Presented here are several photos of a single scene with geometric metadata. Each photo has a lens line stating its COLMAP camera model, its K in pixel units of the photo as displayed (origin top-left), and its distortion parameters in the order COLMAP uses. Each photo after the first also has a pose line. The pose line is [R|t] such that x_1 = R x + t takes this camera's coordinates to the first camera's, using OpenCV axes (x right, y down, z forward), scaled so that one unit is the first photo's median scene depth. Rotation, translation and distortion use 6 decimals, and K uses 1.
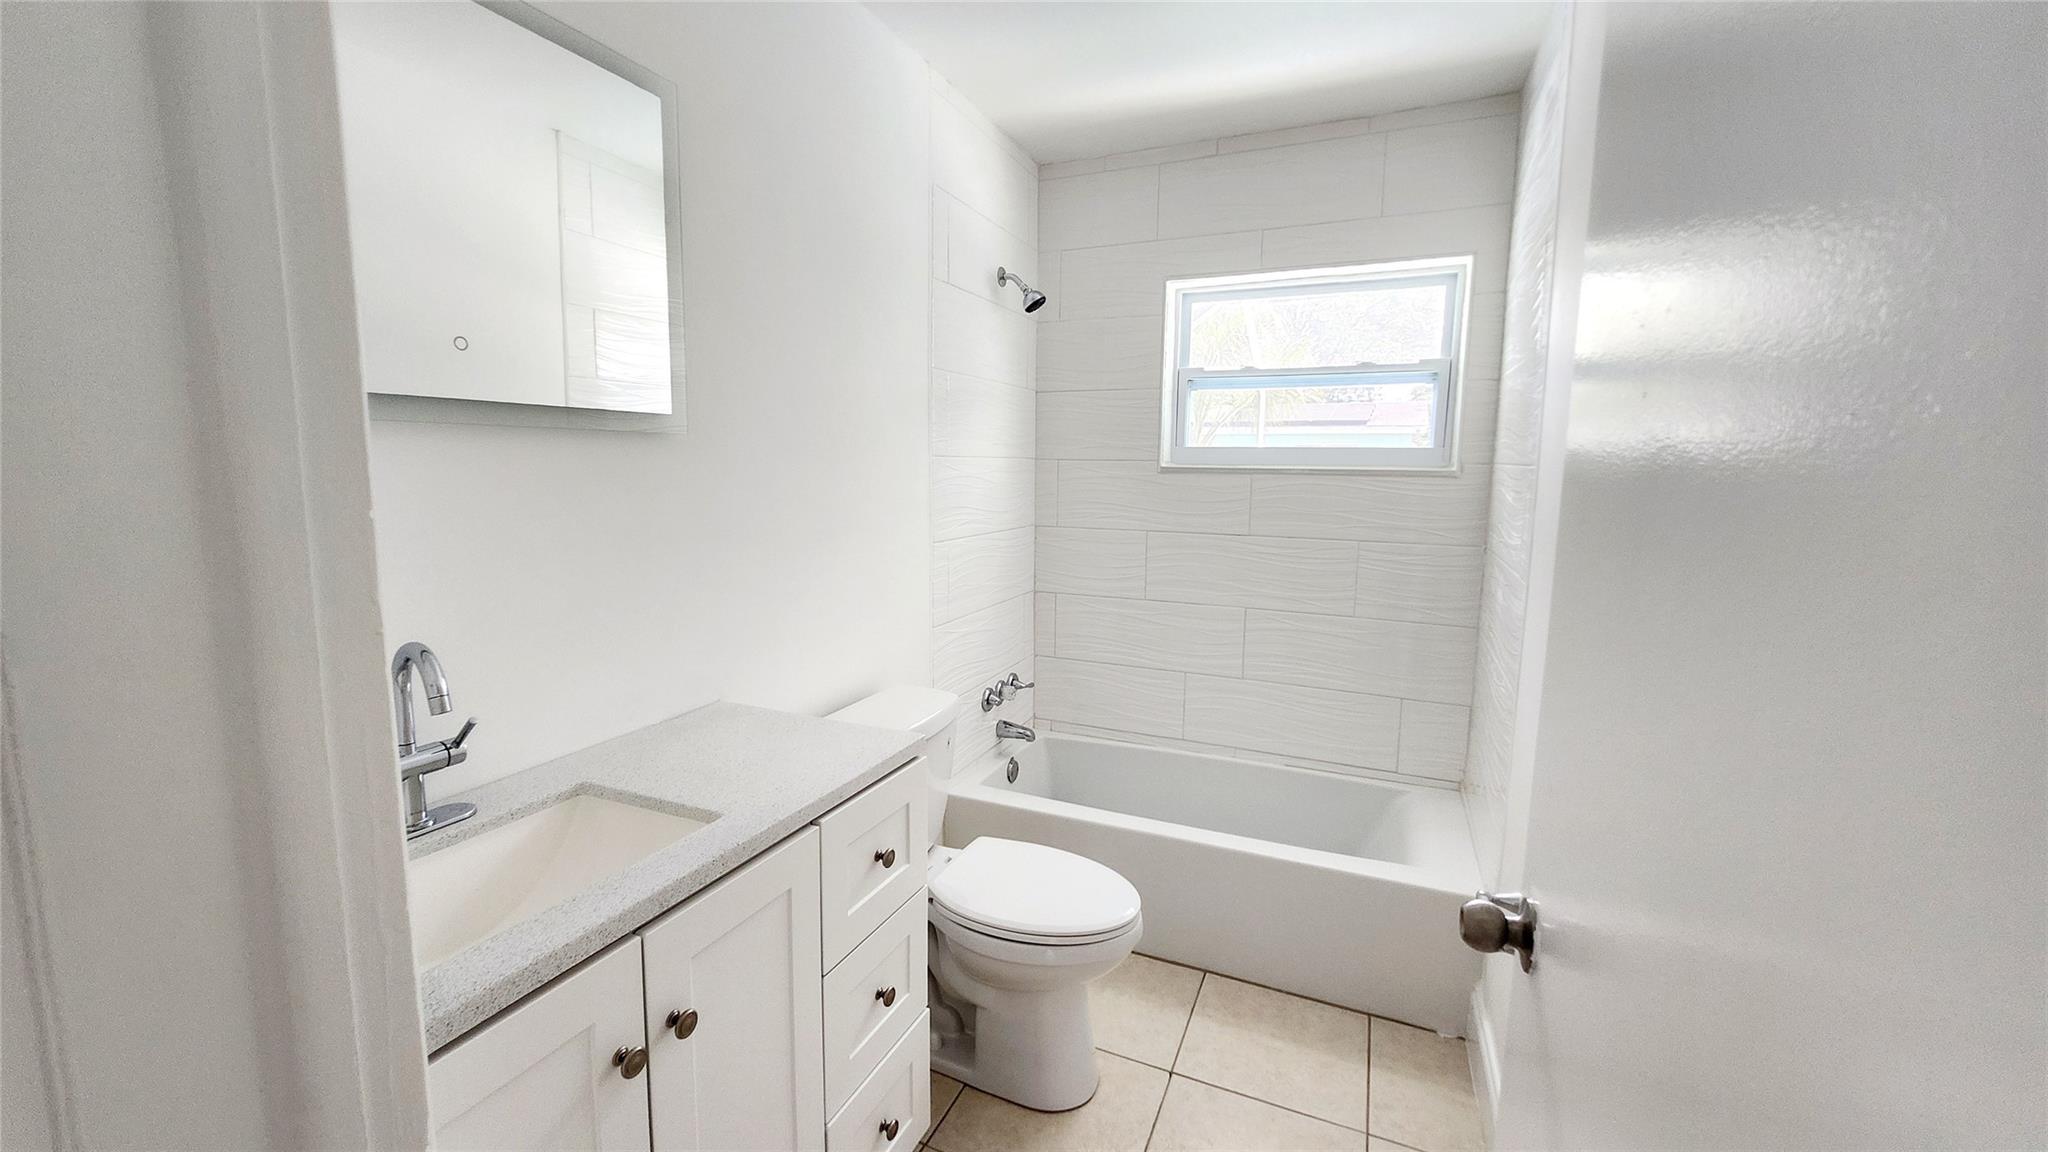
lens RADIAL K [[819.2, 0, 1021.6], [0, 819.2, 573.0], [0, 0, 1]] dist [0.001269, 0.000246]
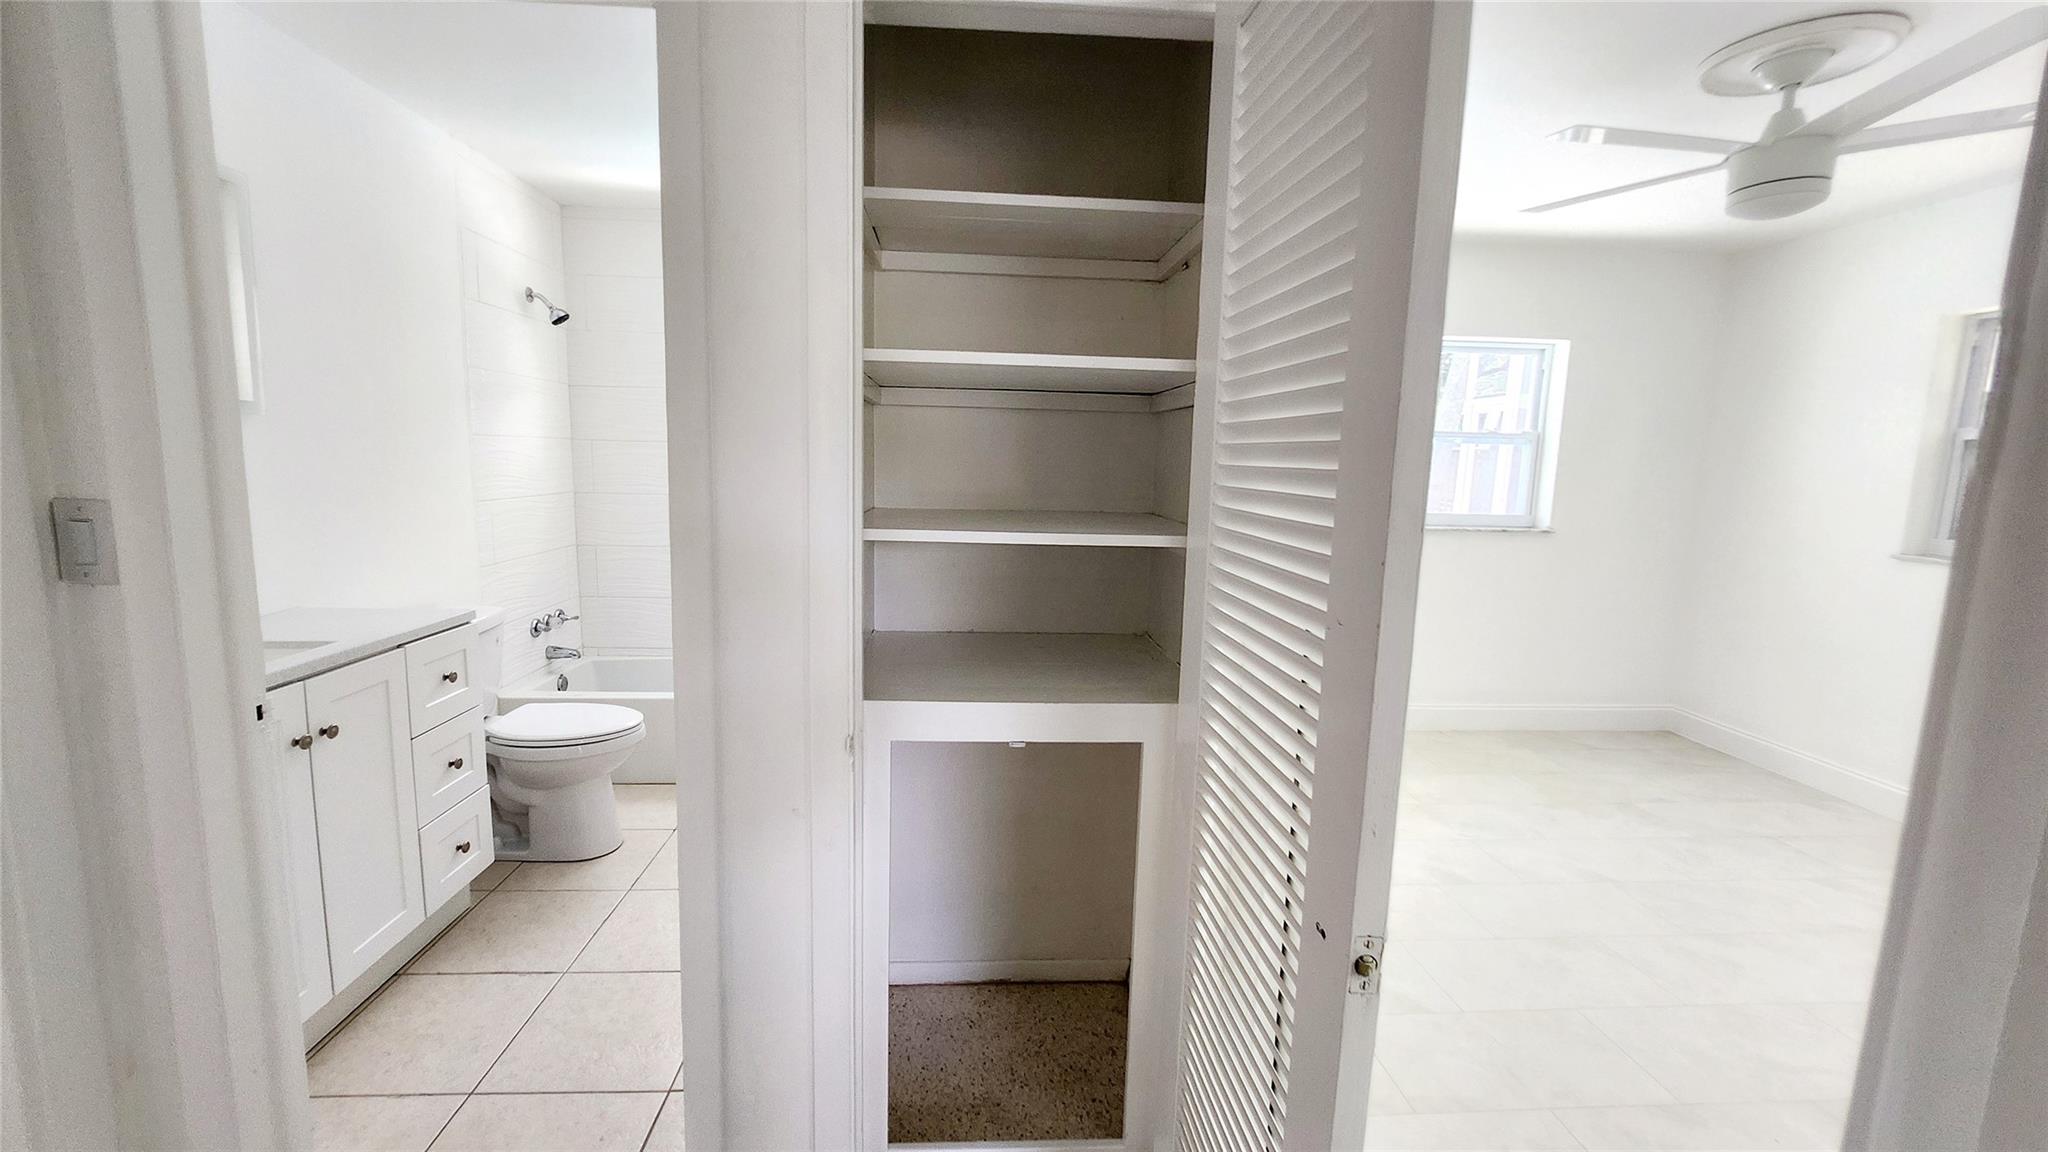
lens RADIAL K [[819.2, 0, 1019.0], [0, 819.2, 571.6], [0, 0, 1]] dist [0.001269, 0.000246]
pose [[0.891750, -0.048755, 0.449895, 0.076363], [0.040795, 0.998792, 0.027377, 0.081926], [-0.450687, -0.006060, 0.892662, -0.616093]]
